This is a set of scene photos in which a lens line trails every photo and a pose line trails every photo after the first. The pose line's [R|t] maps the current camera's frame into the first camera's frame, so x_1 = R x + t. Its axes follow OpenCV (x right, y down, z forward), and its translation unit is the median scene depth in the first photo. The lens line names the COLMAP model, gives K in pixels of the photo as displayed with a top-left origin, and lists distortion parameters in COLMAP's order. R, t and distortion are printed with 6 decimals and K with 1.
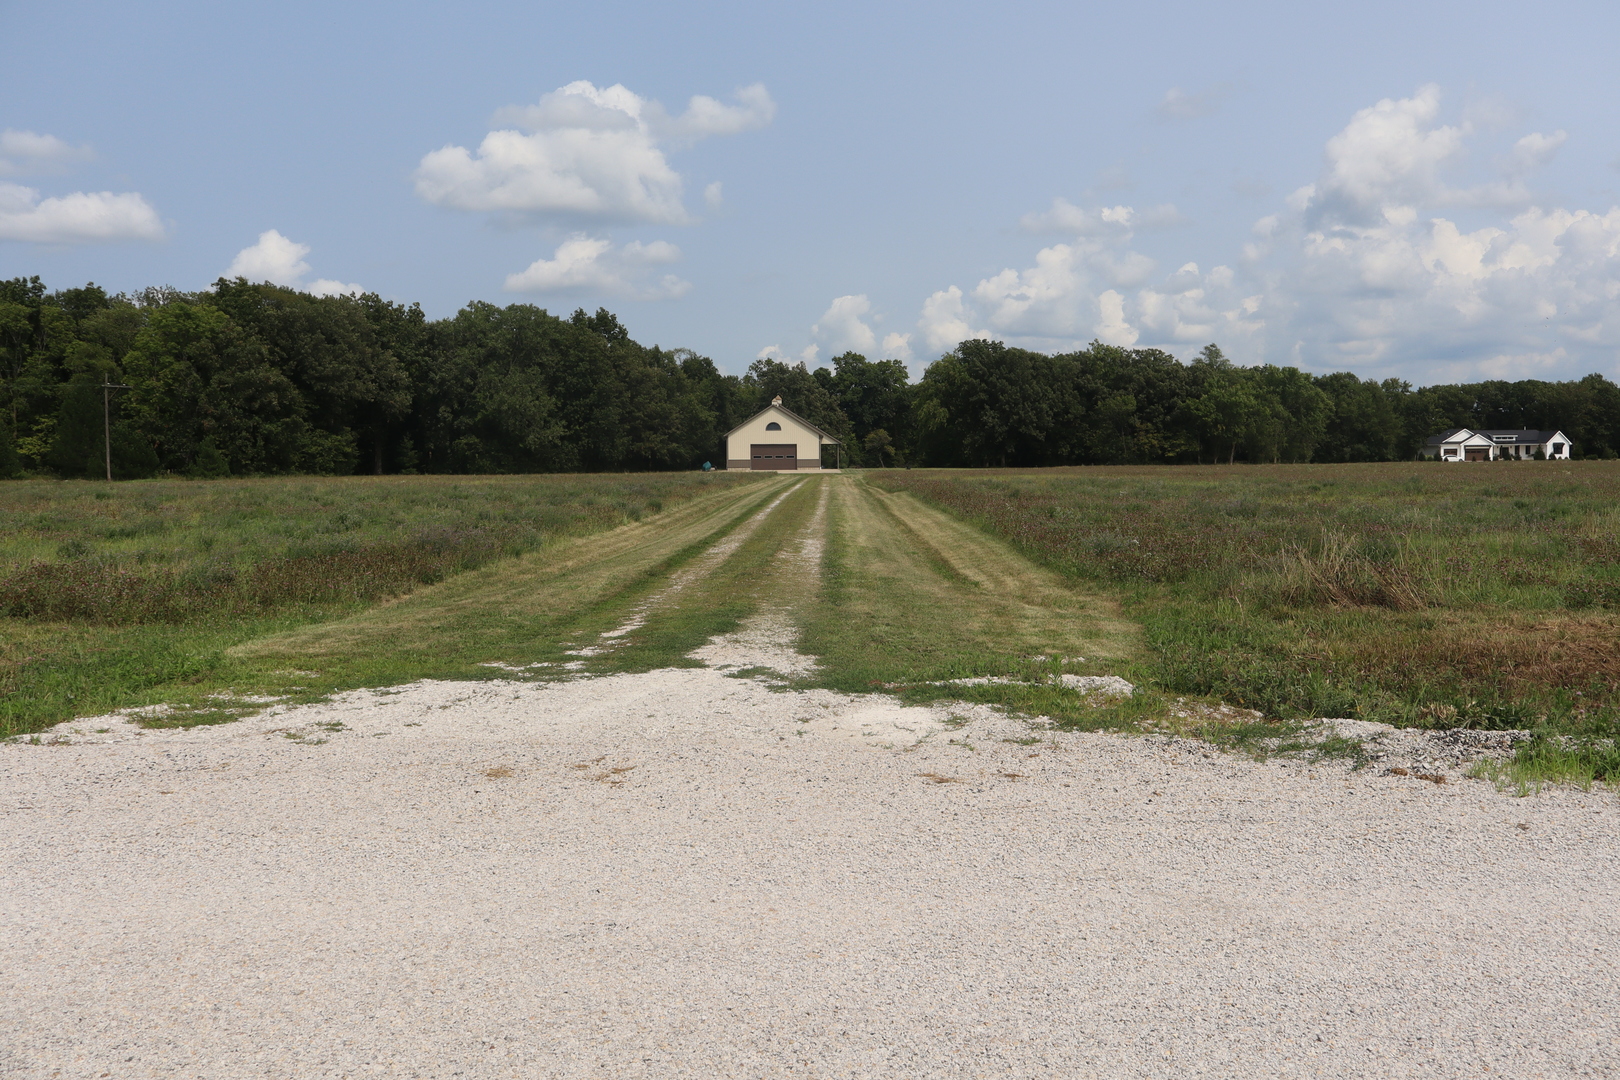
lens RADIAL K [[1392.5, 0, 809.2], [0, 1392.5, 575.6], [0, 0, 1]] dist [0.019602, -0.004062]
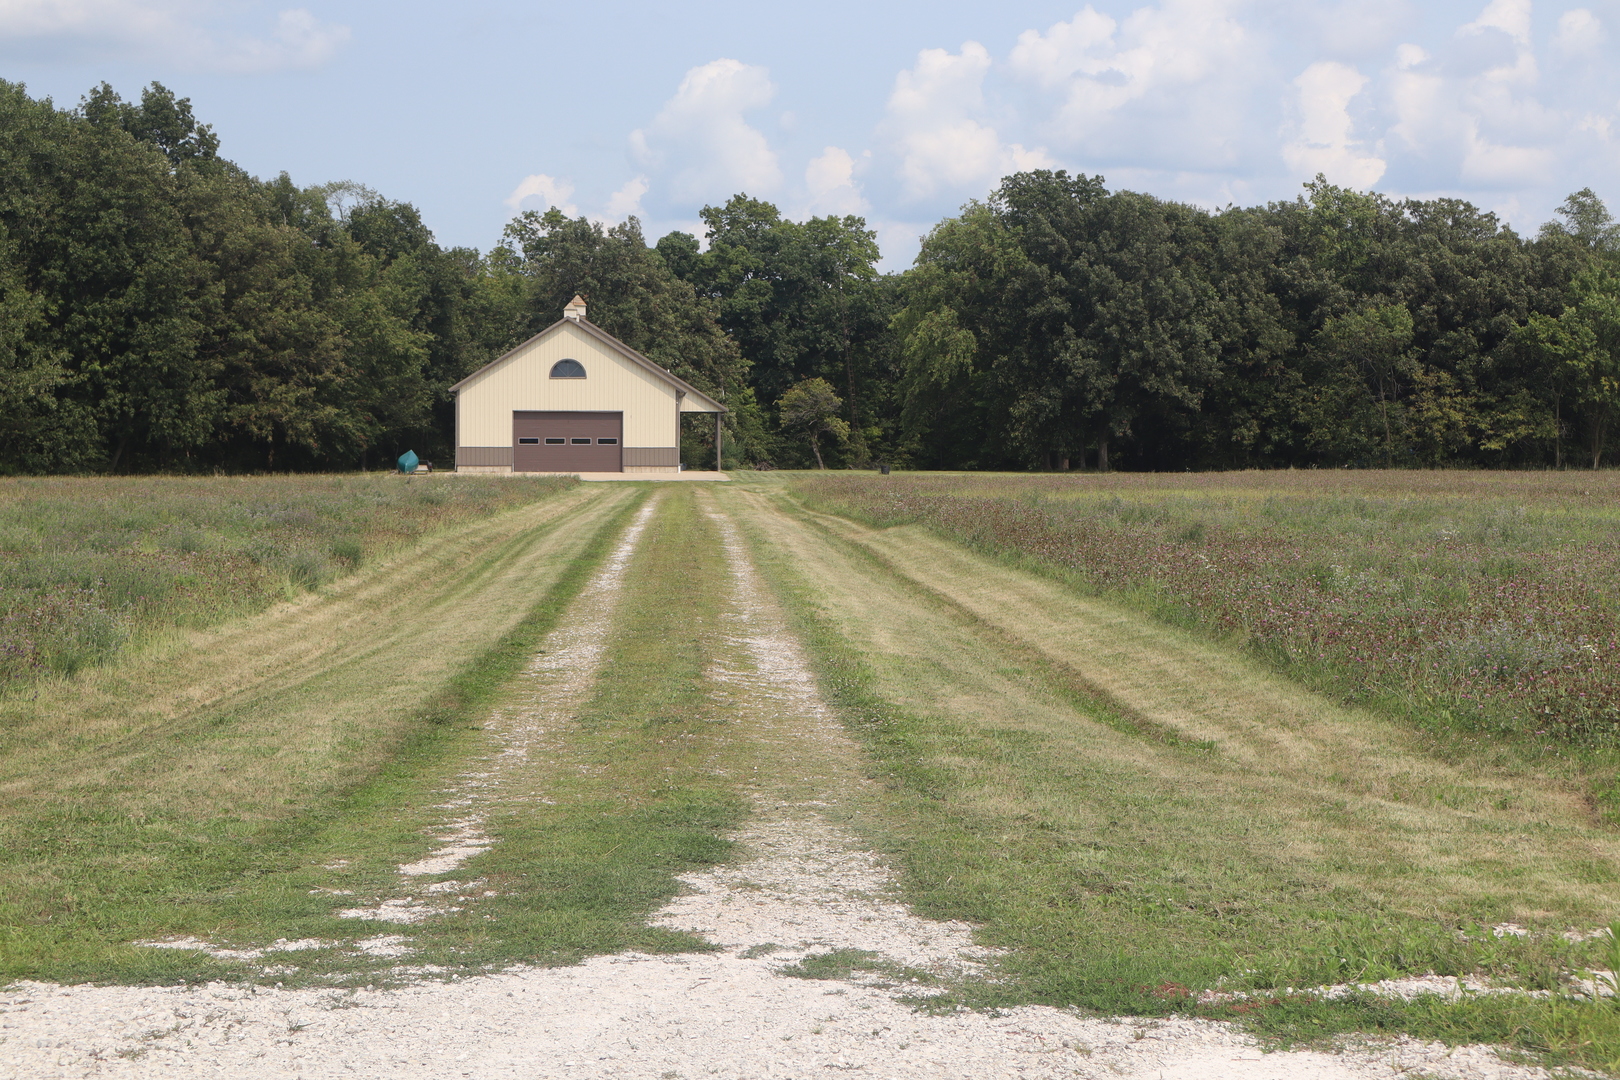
lens RADIAL K [[3310.5, 0, 813.2], [0, 3310.5, 536.0], [0, 0, 1]] dist [0.026572, 0.000000]
pose [[0.998330, 0.008336, 0.057171, -0.008493], [-0.005056, 0.998346, -0.057270, 0.000025], [-0.057553, 0.056885, 0.996720, 0.002683]]
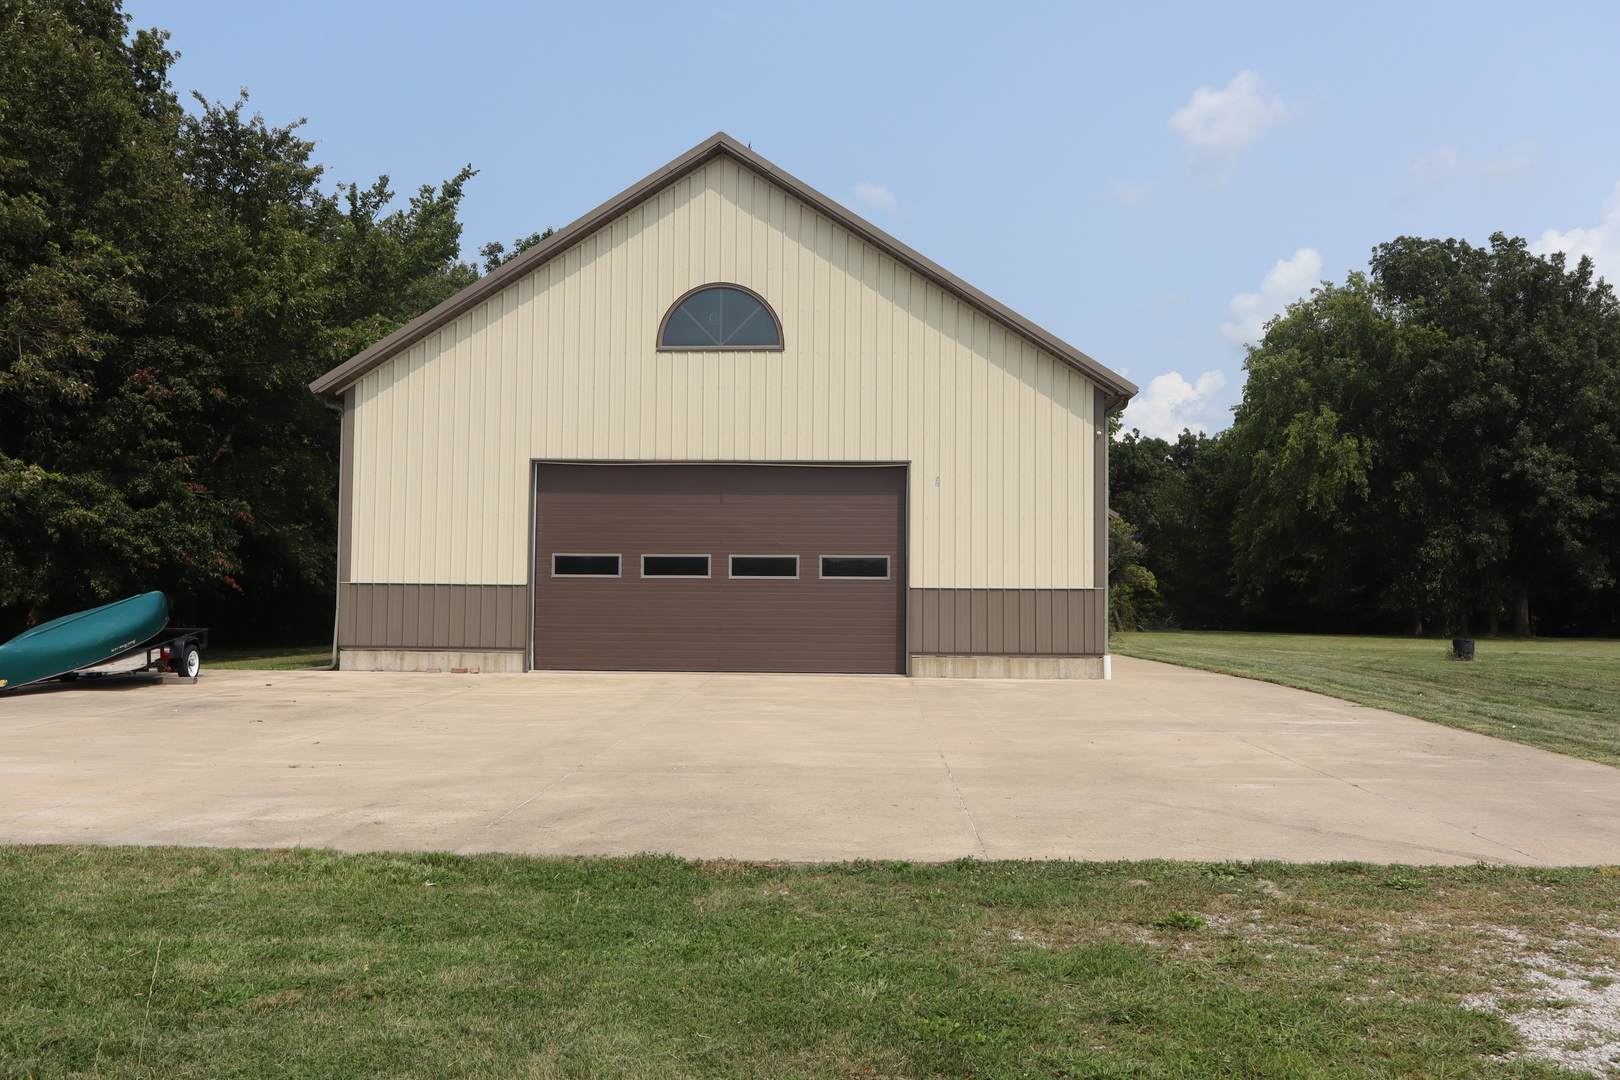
lens RADIAL K [[1392.5, 0, 812.3], [0, 1392.5, 539.6], [0, 0, 1]] dist [0.019602, -0.004062]
pose [[0.999563, 0.011307, -0.027318, -0.014014], [-0.014857, 0.990942, -0.133466, -0.071218], [0.025561, 0.133814, 0.990677, 0.877095]]
